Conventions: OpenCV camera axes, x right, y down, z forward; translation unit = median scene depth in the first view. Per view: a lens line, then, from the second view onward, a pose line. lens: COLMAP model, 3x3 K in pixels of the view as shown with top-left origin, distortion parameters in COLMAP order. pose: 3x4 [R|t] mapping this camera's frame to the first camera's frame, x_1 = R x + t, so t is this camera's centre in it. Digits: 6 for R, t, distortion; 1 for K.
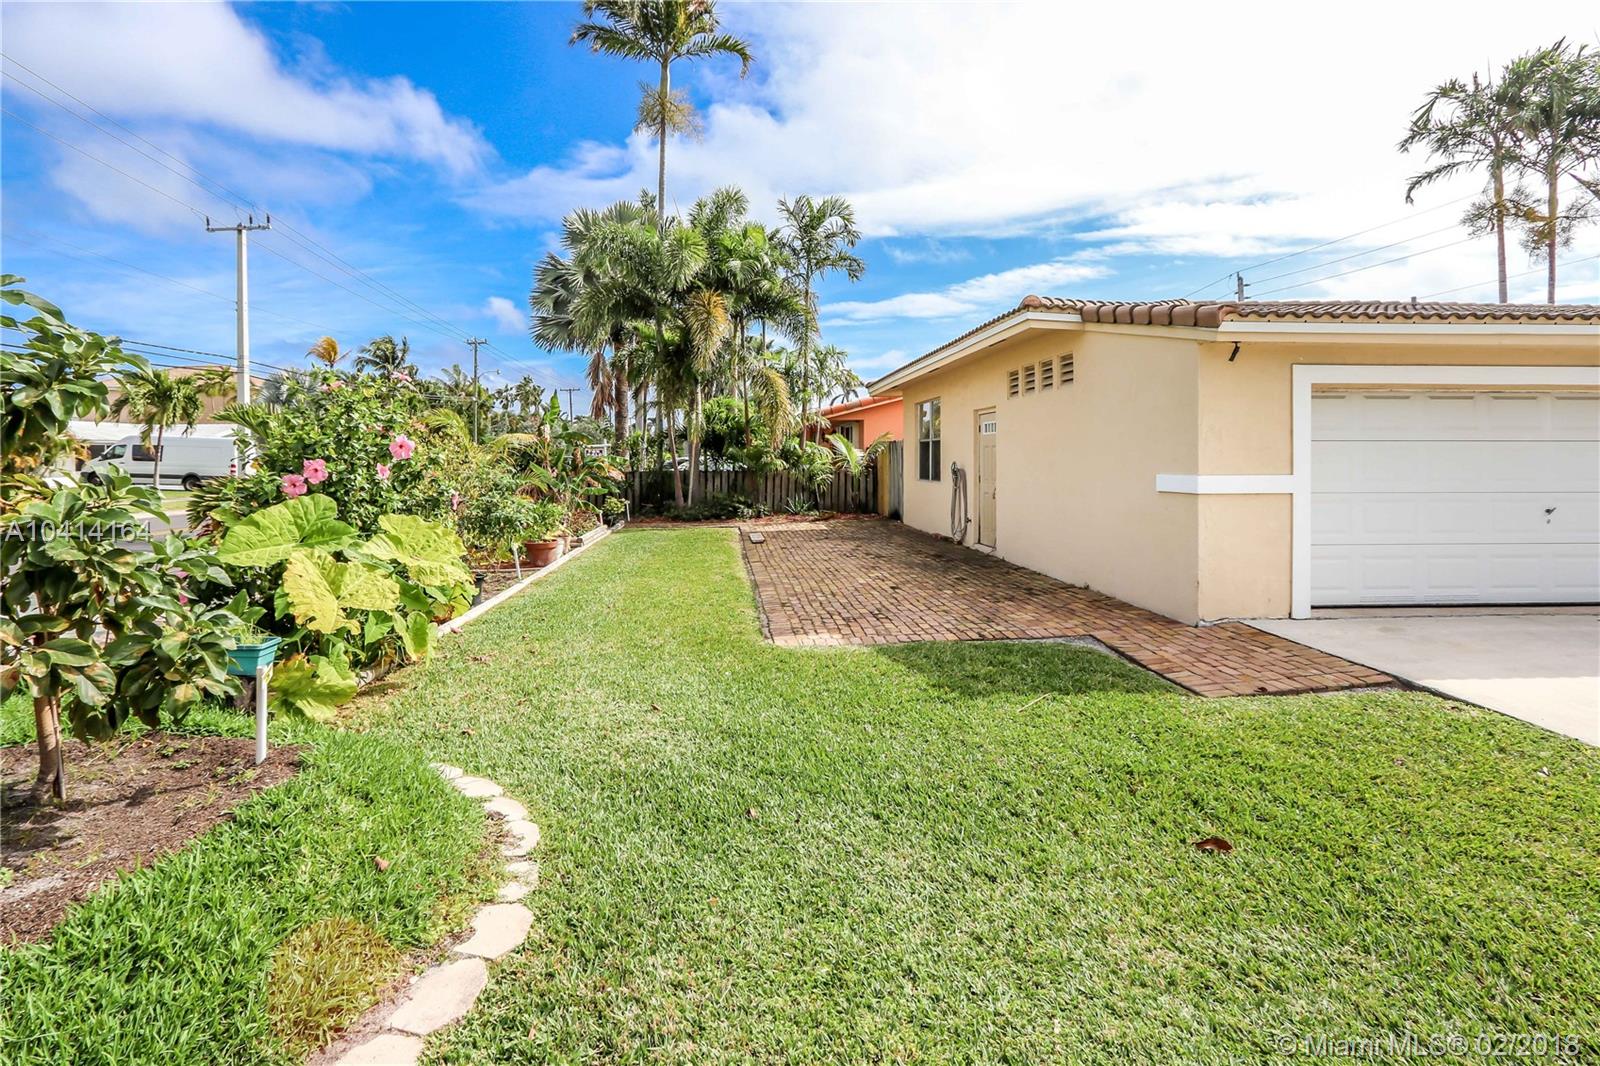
lens RADIAL K [[774.2, 0, 734.6], [0, 774.2, 469.2], [0, 0, 1]] dist [-0.024052, 0.003448]
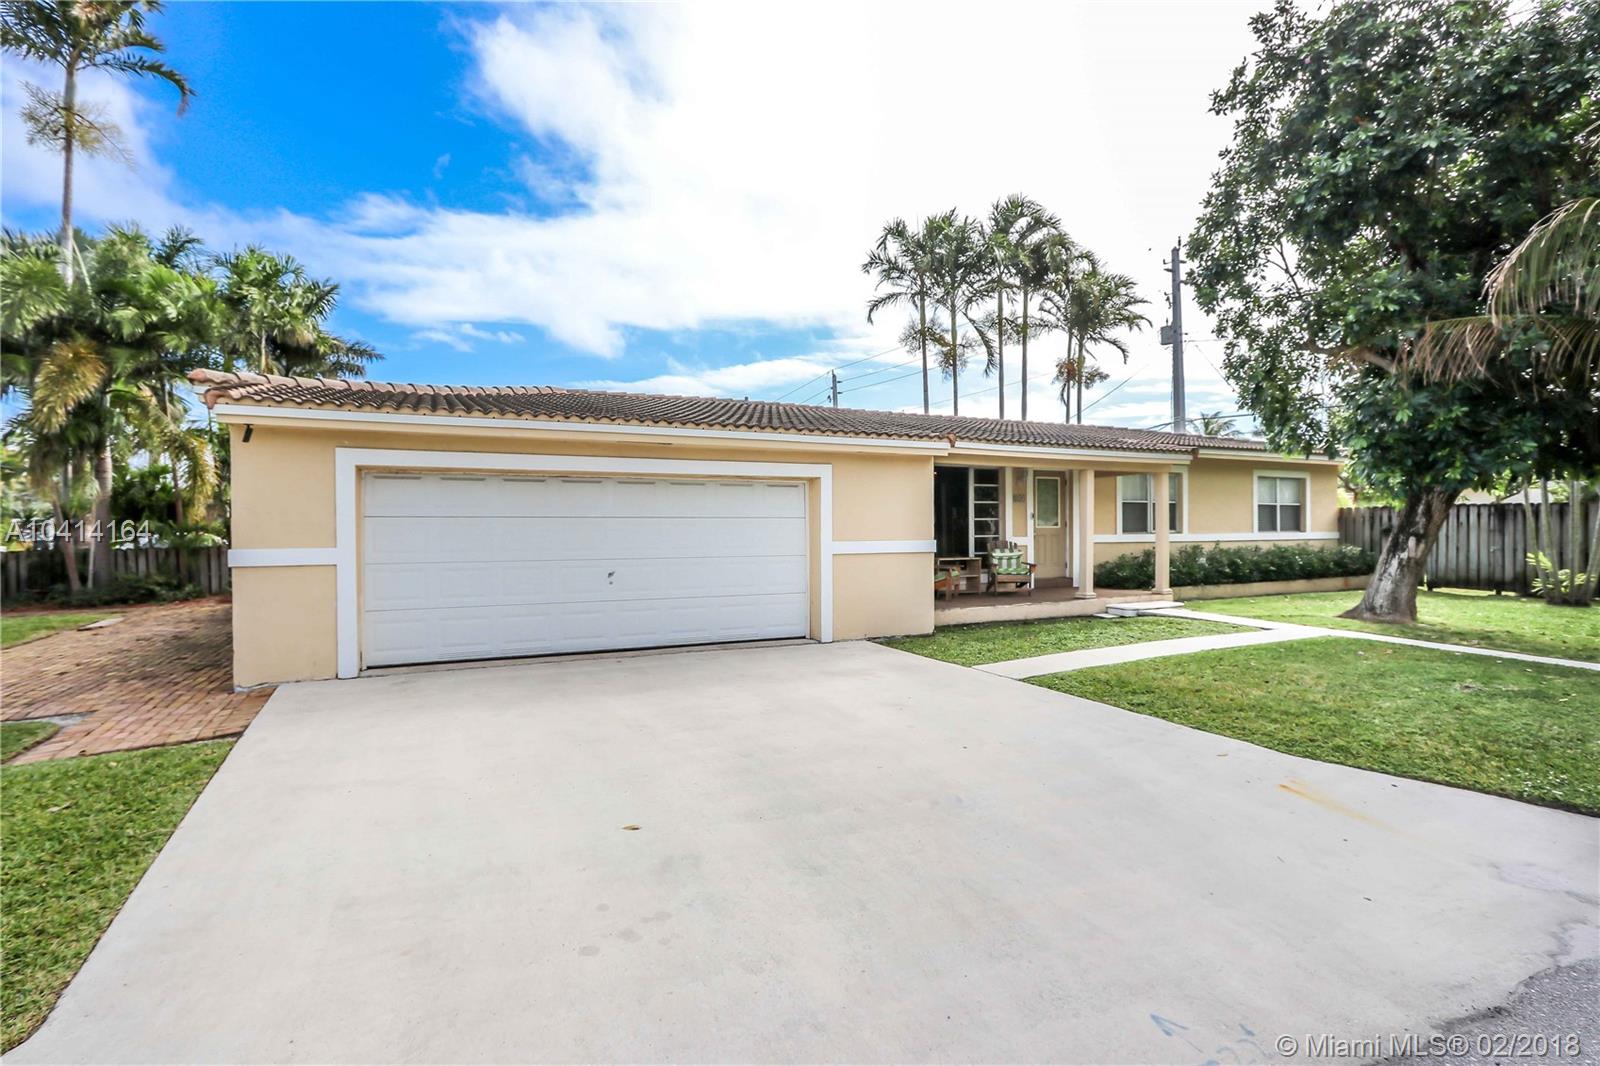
lens RADIAL K [[774.2, 0, 804.7], [0, 774.2, 546.5], [0, 0, 1]] dist [-0.024052, 0.003448]
pose [[0.909703, -0.010443, 0.415128, 0.331690], [0.009230, 0.999945, 0.004927, 0.002508], [-0.415157, -0.000650, 0.909750, -0.104420]]
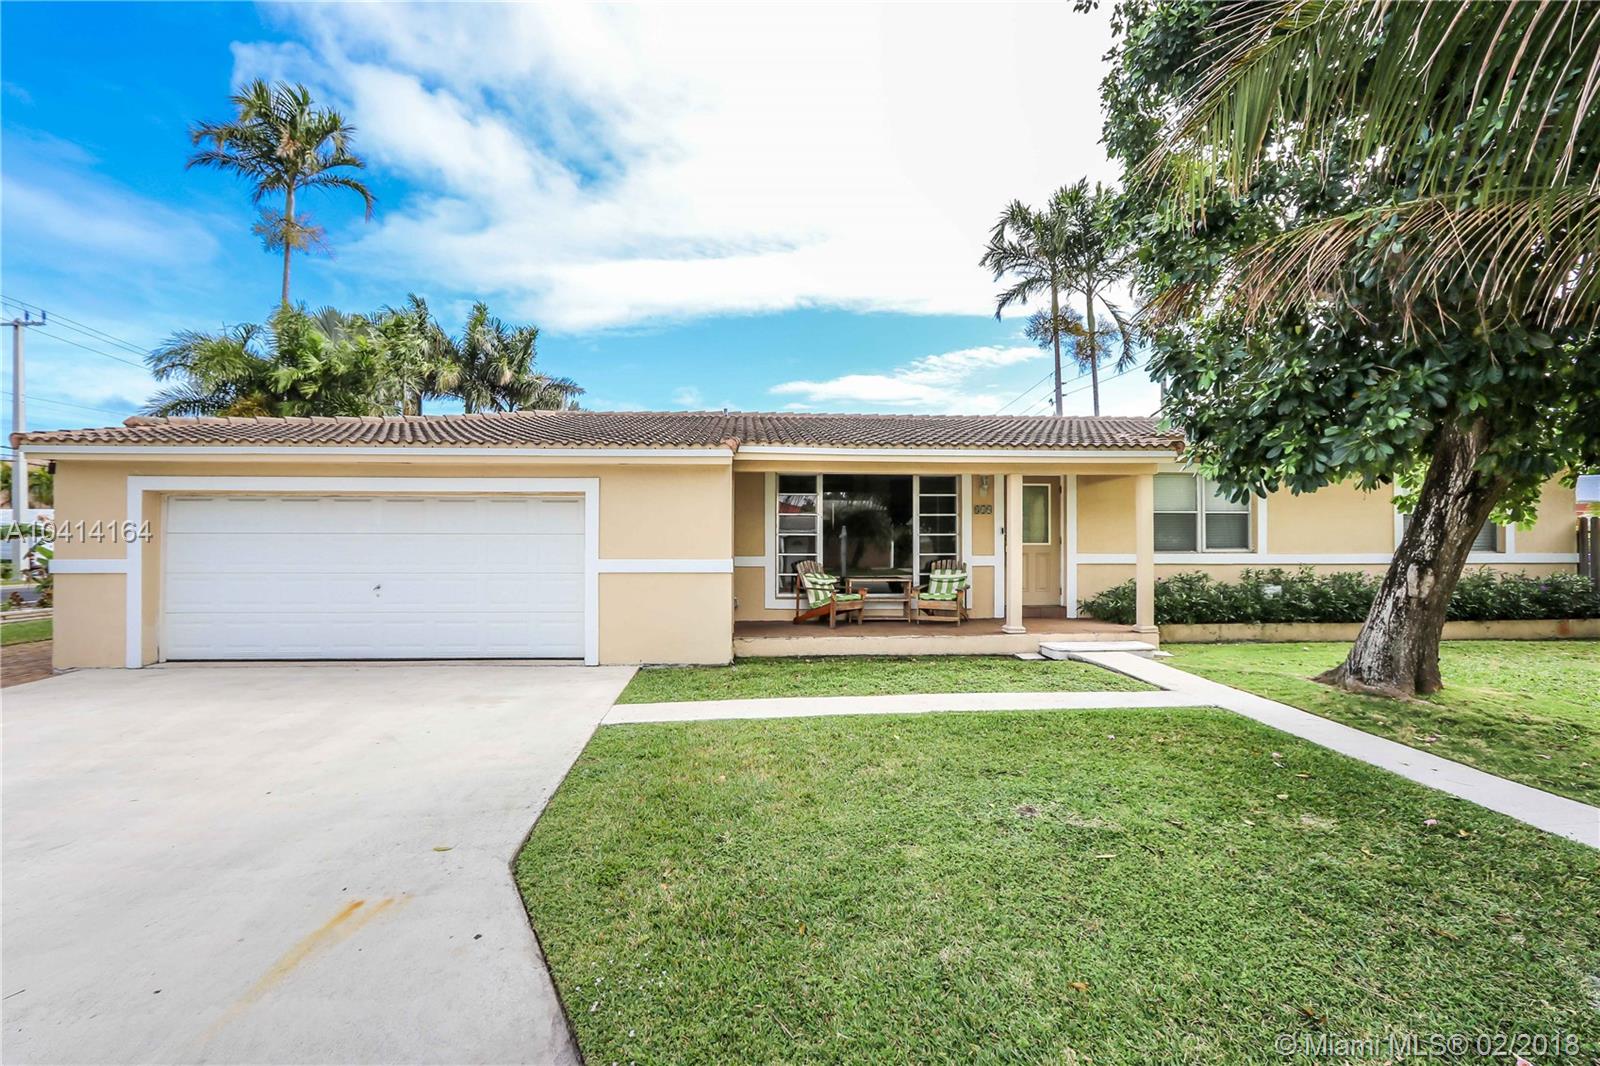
lens RADIAL K [[774.2, 0, 809.1], [0, 774.2, 537.8], [0, 0, 1]] dist [-0.024052, 0.003448]
pose [[0.999123, 0.004696, 0.041601, 0.692384], [-0.003747, 0.999732, -0.022855, -0.001282], [-0.041697, 0.022679, 0.998873, -0.134067]]
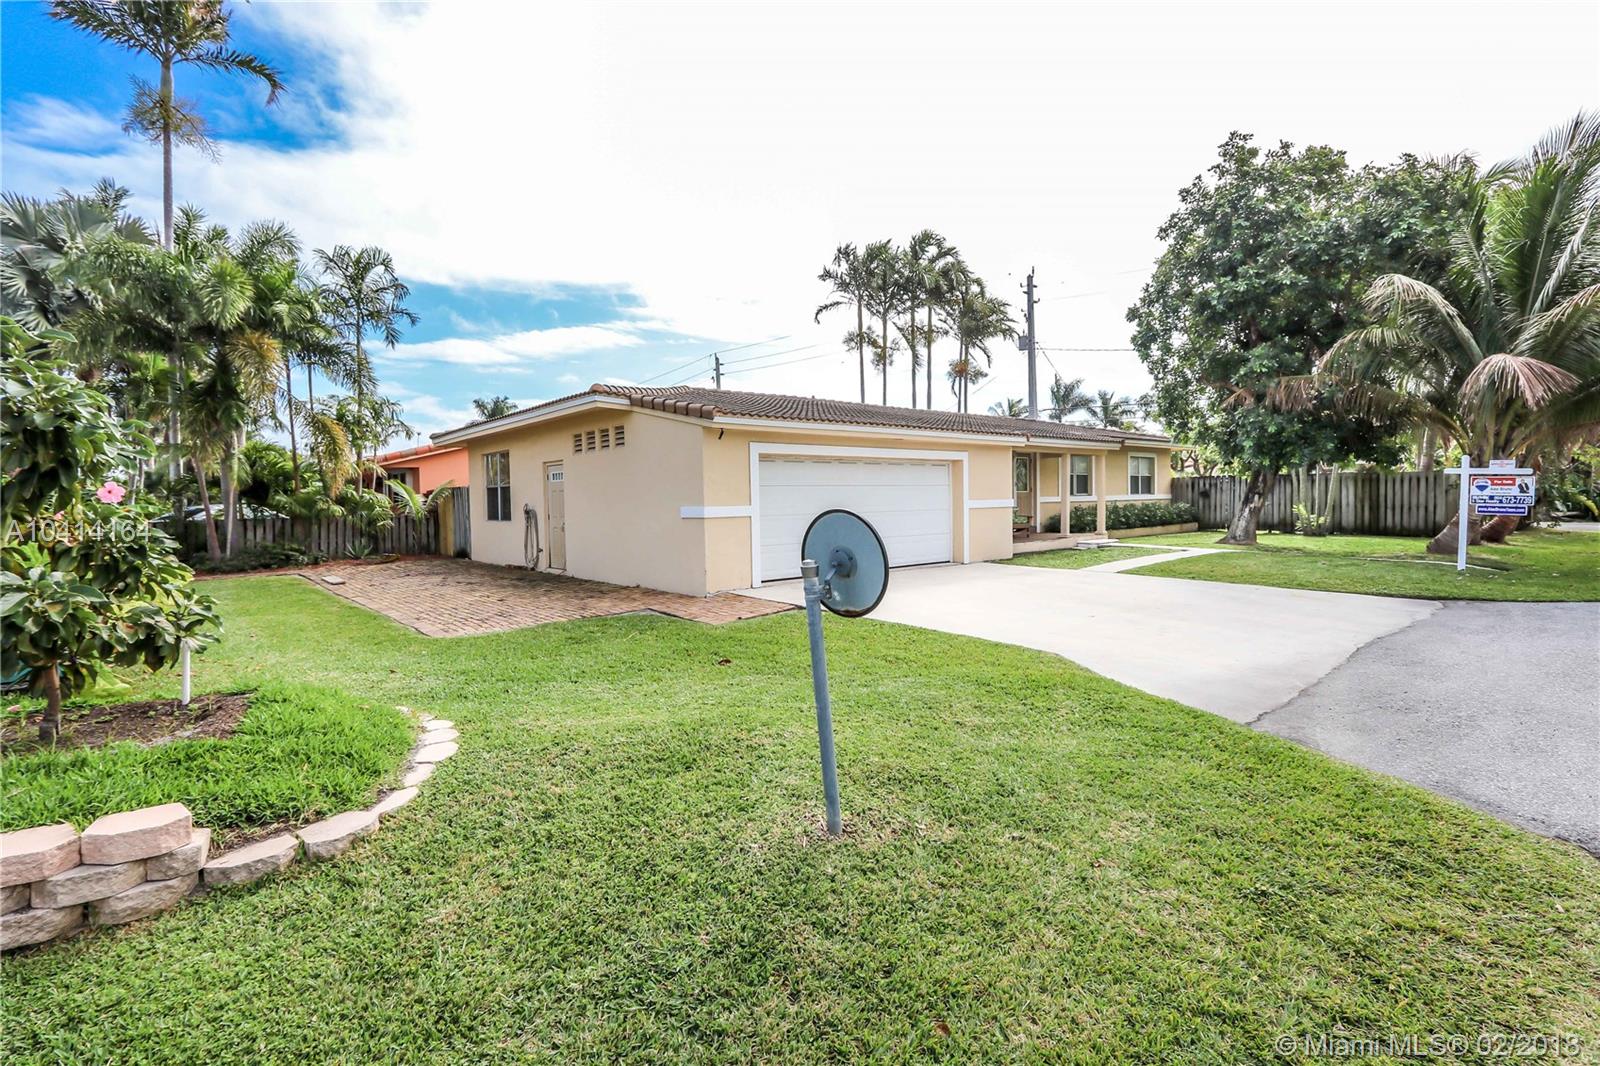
lens RADIAL K [[774.2, 0, 807.1], [0, 774.2, 522.0], [0, 0, 1]] dist [-0.024052, 0.003448]
pose [[0.766143, -0.028548, 0.642035, -0.113876], [0.024728, 0.999583, 0.014938, 0.008507], [-0.642194, 0.004432, 0.766530, -0.161452]]
